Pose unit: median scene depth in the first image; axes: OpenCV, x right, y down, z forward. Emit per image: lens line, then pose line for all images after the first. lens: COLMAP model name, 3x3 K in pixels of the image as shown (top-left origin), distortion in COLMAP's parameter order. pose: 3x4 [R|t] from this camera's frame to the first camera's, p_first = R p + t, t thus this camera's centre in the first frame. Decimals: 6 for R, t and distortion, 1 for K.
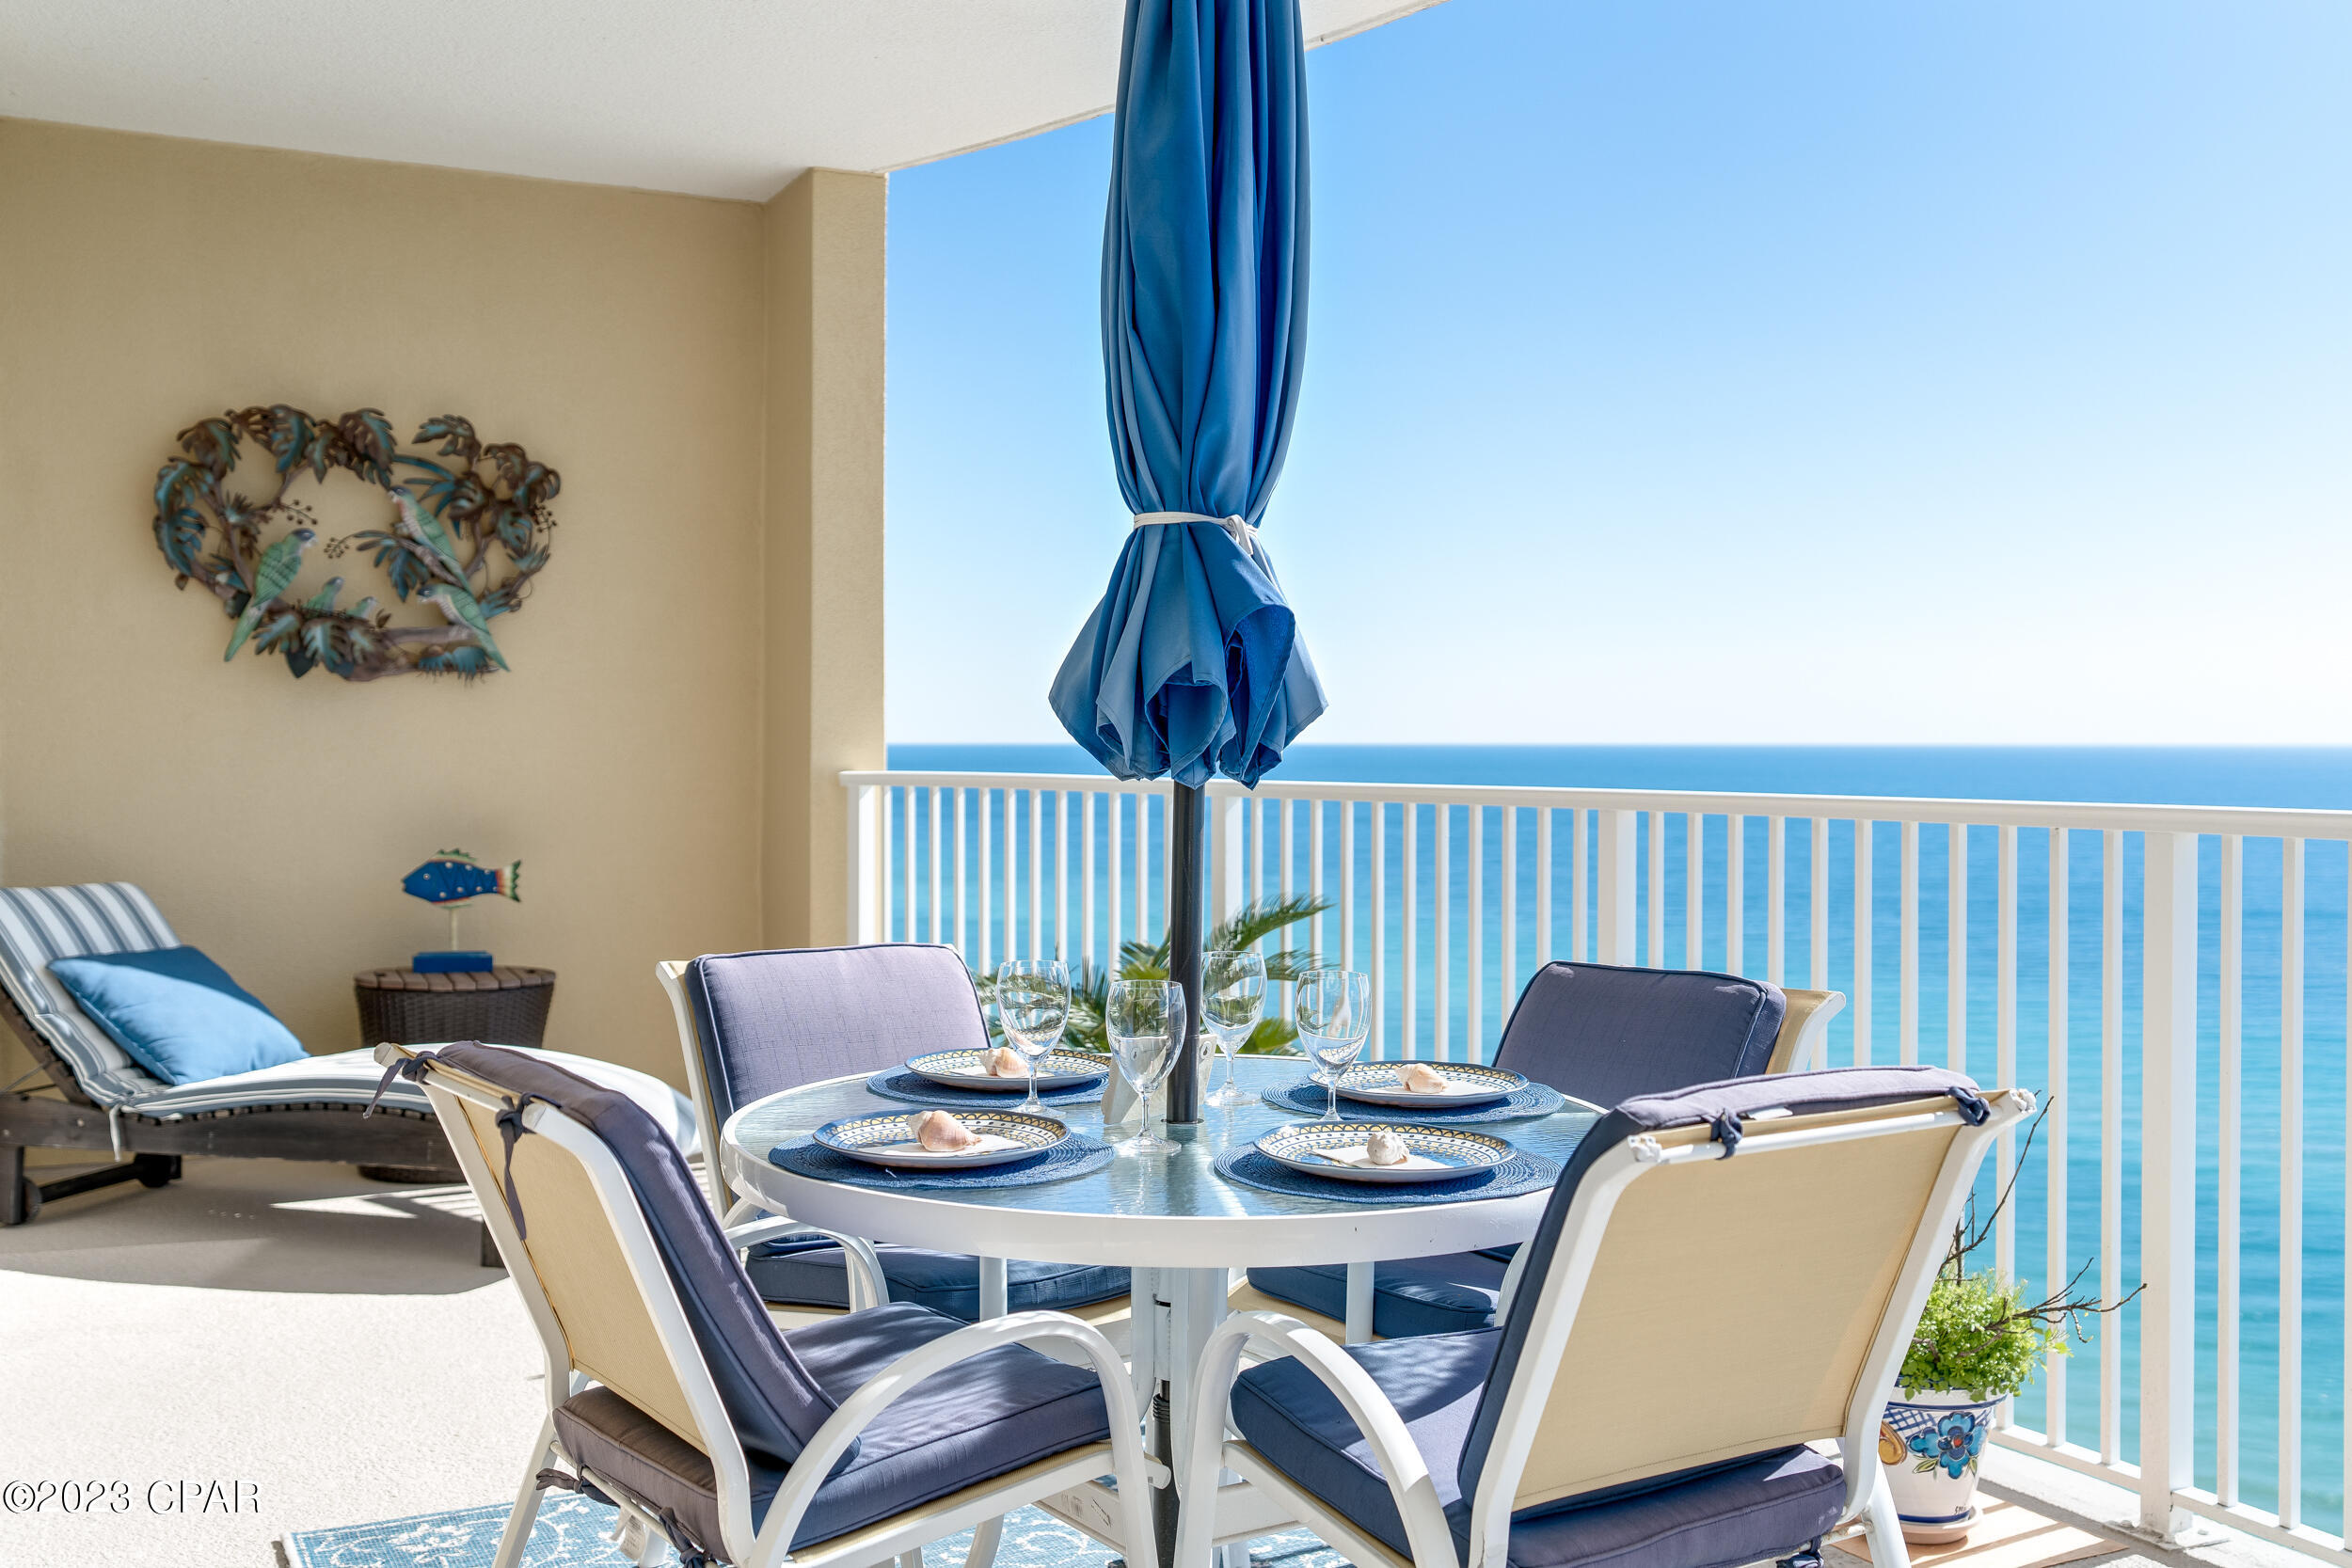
lens RADIAL K [[2236.4, 0, 1196.2], [0, 2236.4, 787.5], [0, 0, 1]] dist [0.008800, 0.000000]
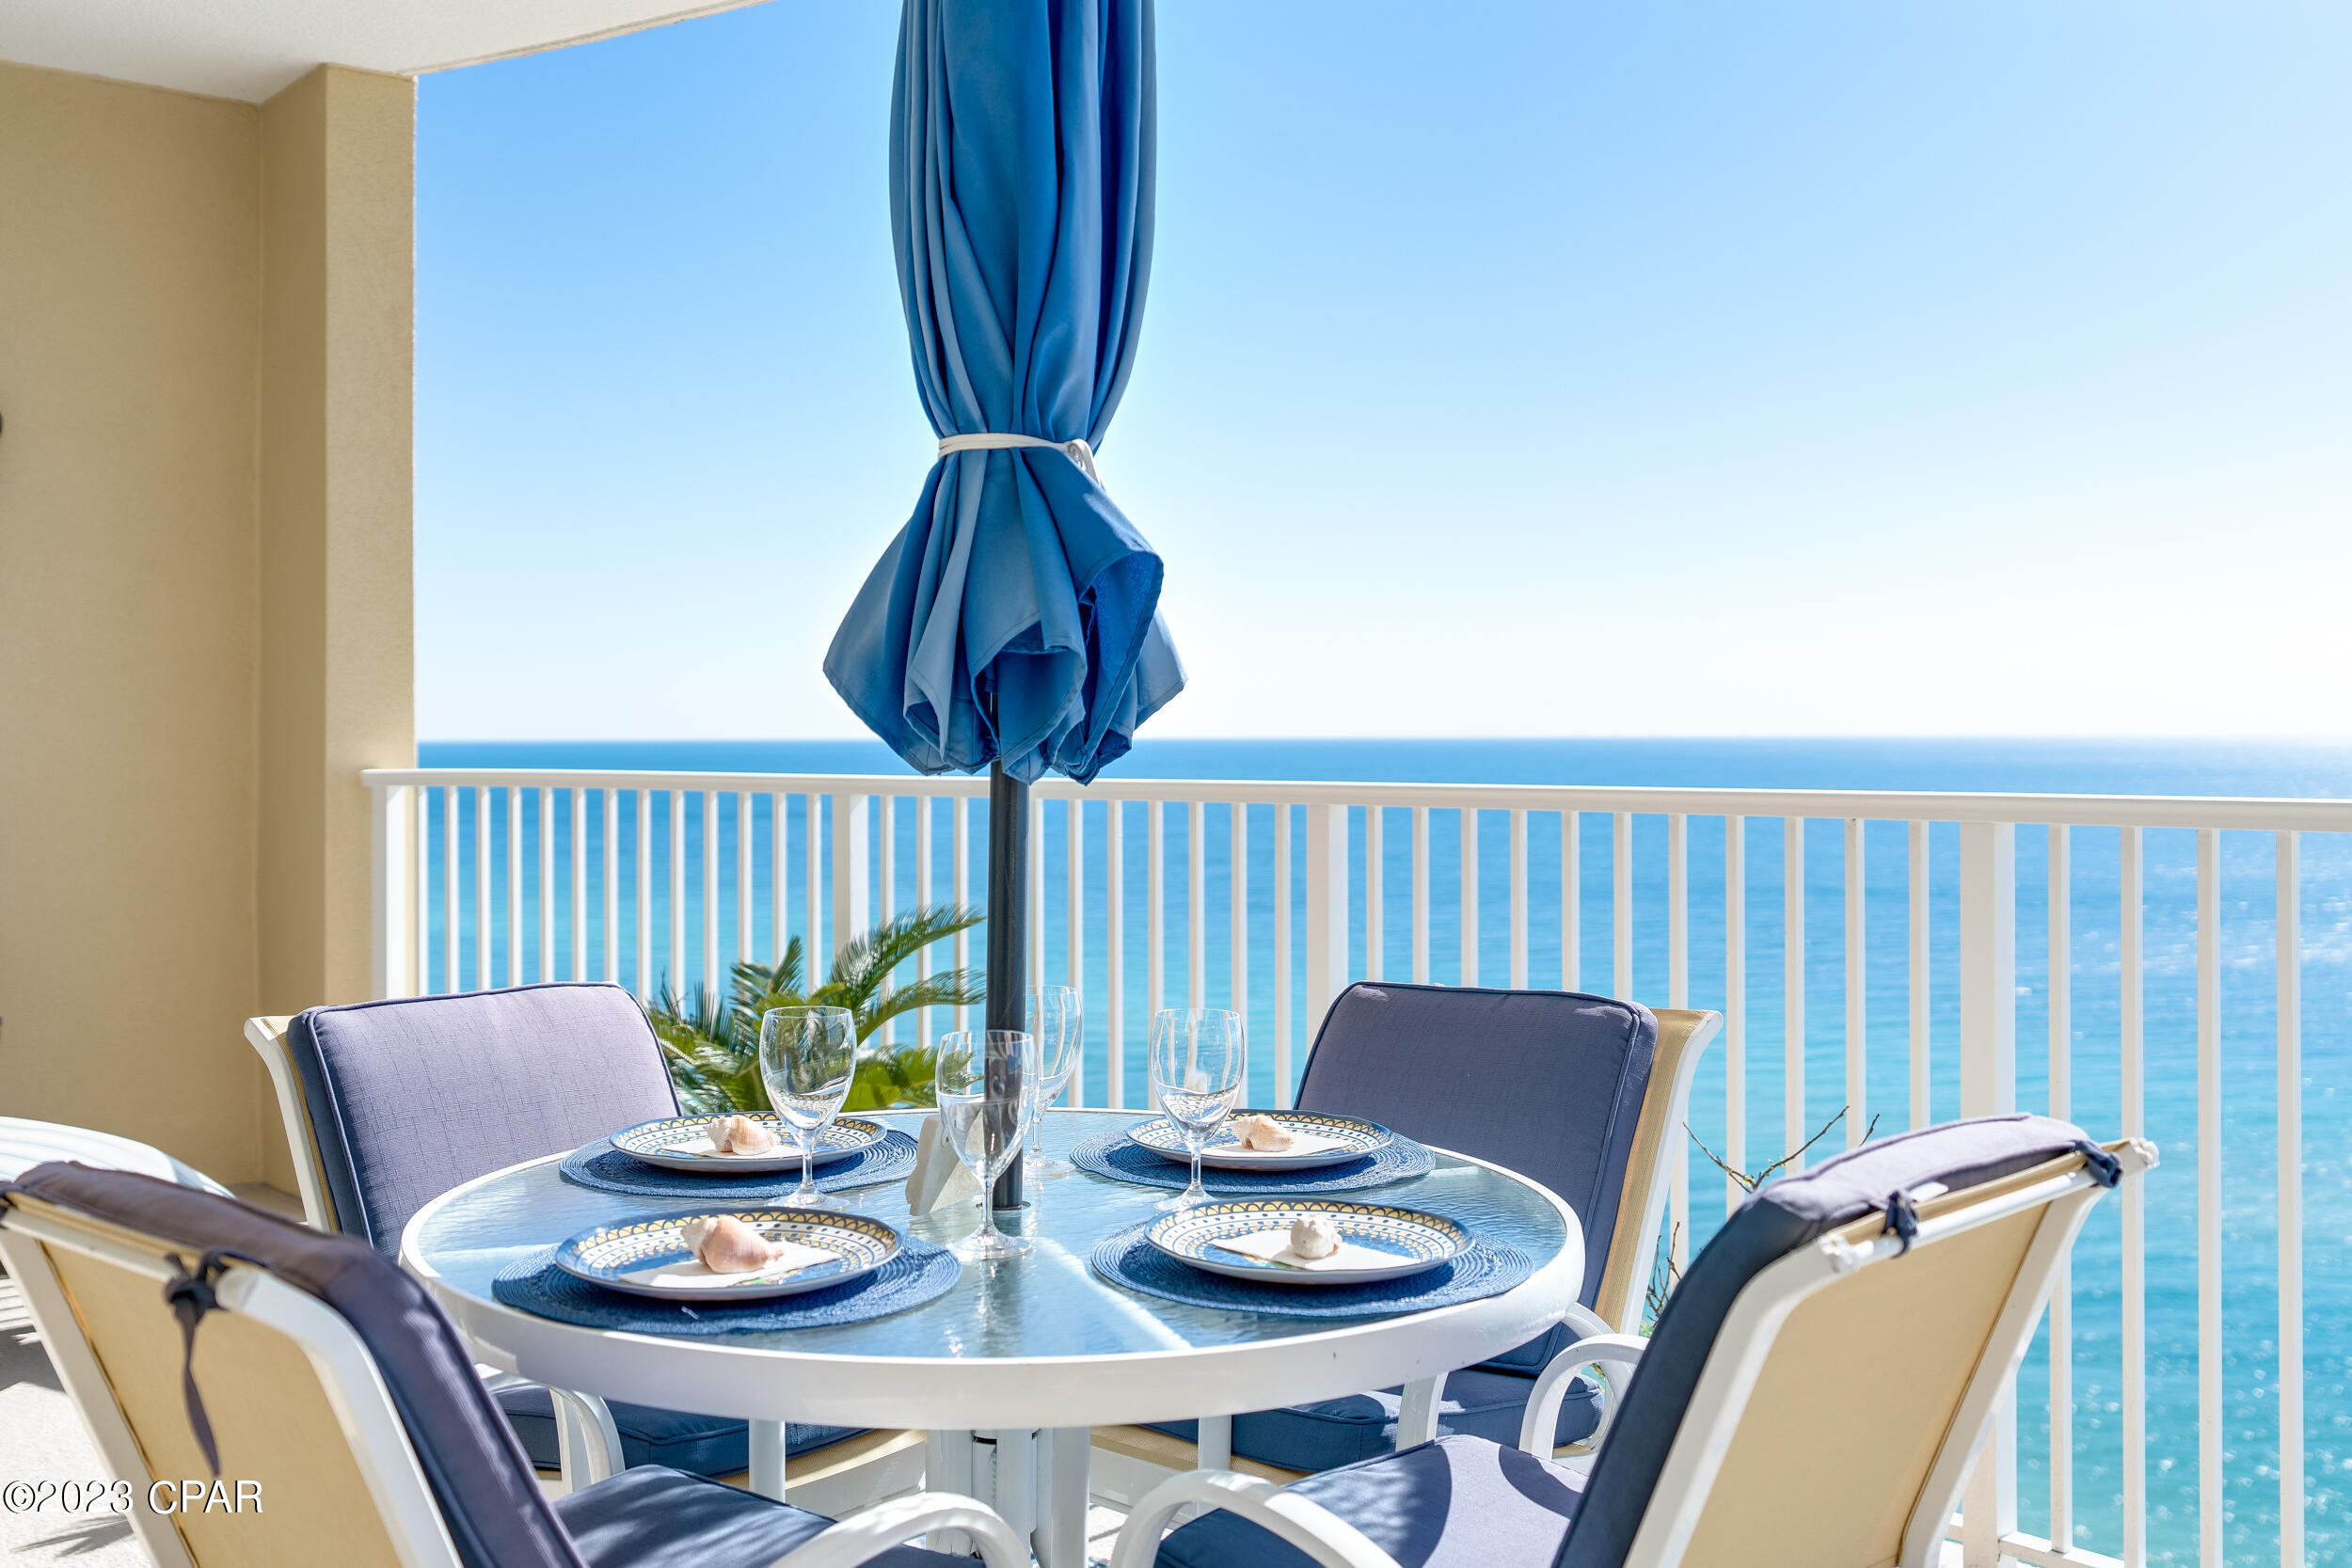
lens RADIAL K [[2236.4, 0, 1155.0], [0, 2236.4, 745.6], [0, 0, 1]] dist [0.008800, 0.000000]
pose [[0.972783, -0.005010, 0.231664, -0.123309], [0.008983, 0.999830, -0.016099, -0.000075], [-0.231544, 0.017742, 0.972663, 0.195078]]
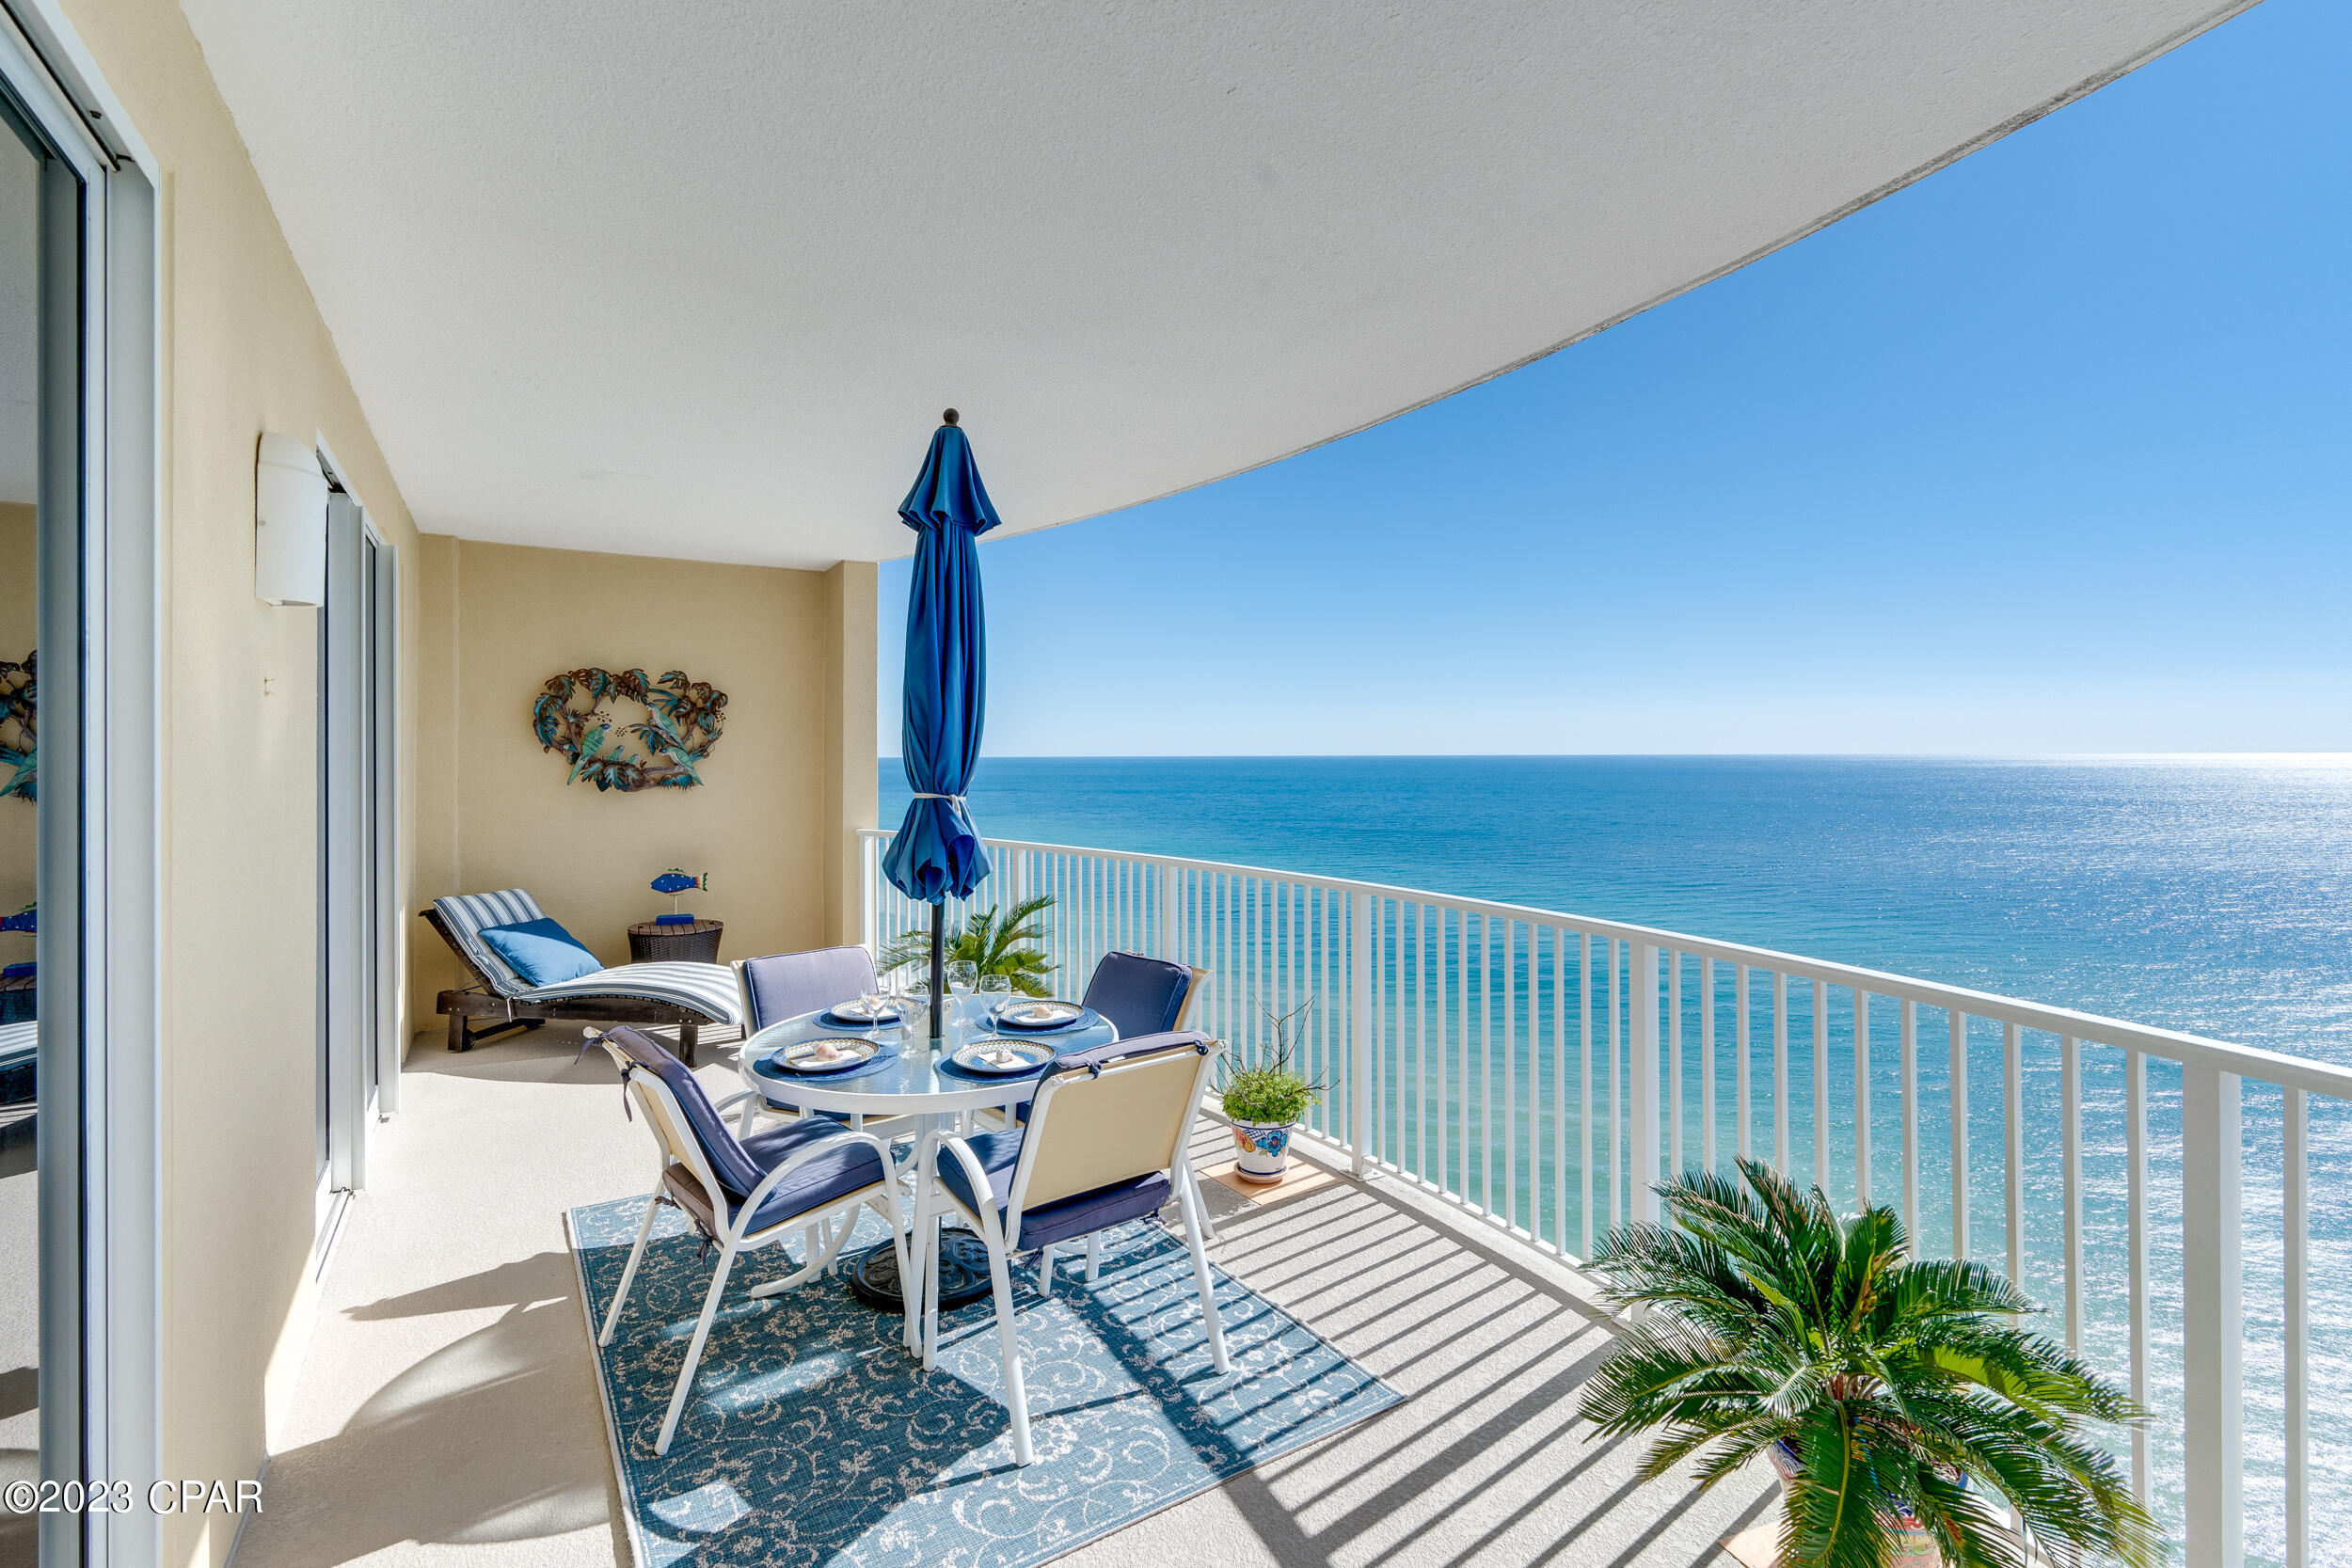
lens RADIAL K [[1063.8, 0, 1197.6], [0, 1063.8, 750.9], [0, 0, 1]] dist [-0.011067, 0.003204]
pose [[0.995187, -0.004742, 0.097884, 0.151700], [0.006263, 0.999864, -0.015246, -0.132526], [-0.097799, 0.015786, 0.995081, -0.181294]]
